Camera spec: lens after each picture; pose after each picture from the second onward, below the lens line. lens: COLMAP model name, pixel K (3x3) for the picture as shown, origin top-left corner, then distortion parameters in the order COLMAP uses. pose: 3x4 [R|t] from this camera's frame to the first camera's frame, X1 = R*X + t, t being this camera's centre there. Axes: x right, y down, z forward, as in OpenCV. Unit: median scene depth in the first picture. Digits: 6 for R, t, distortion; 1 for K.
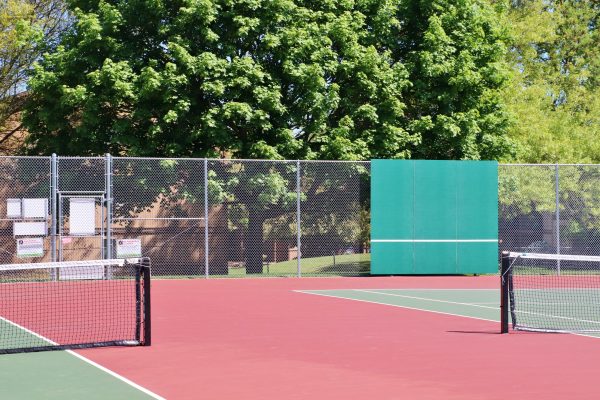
lens RADIAL K [[1406.2, 0, 287.1], [0, 1406.2, 201.3], [0, 0, 1]] dist [0.557259, -0.111203]
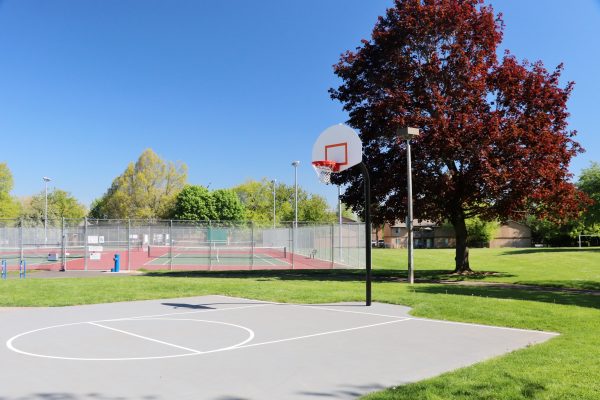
lens RADIAL K [[561.8, 0, 300.5], [0, 561.8, 208.9], [0, 0, 1]] dist [-0.148802, 0.204494]
pose [[0.986261, 0.002769, -0.165173, 0.915462], [-0.007481, 0.999583, -0.027908, -0.052639], [0.165027, 0.028760, 0.985870, -1.576748]]
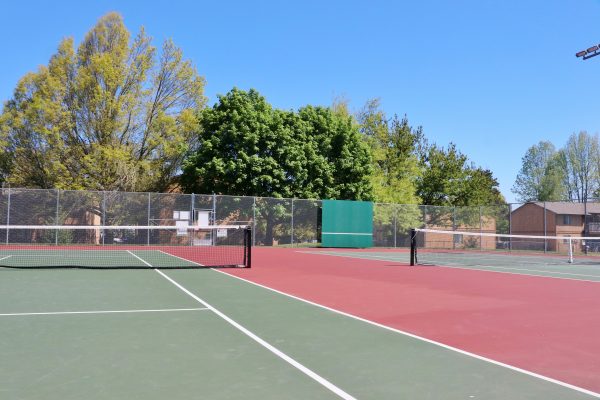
lens RADIAL K [[535.3, 0, 298.5], [0, 535.3, 211.8], [0, 0, 1]] dist [-0.205142, 0.187152]
pose [[0.998426, 0.026437, 0.049470, -0.022940], [-0.025291, 0.999400, -0.023659, 0.012659], [-0.050065, 0.022370, 0.998495, 0.075615]]
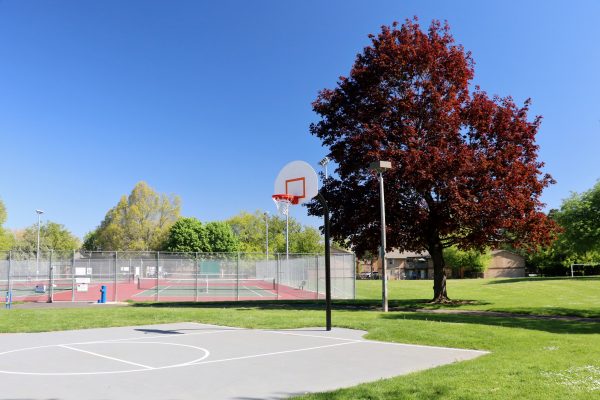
lens RADIAL K [[561.8, 0, 300.5], [0, 561.8, 208.9], [0, 0, 1]] dist [-0.148802, 0.204494]
pose [[0.987630, -0.012741, -0.156286, 0.928680], [-0.000573, 0.996394, -0.084846, -0.051760], [0.156803, 0.083886, 0.984061, -1.587486]]
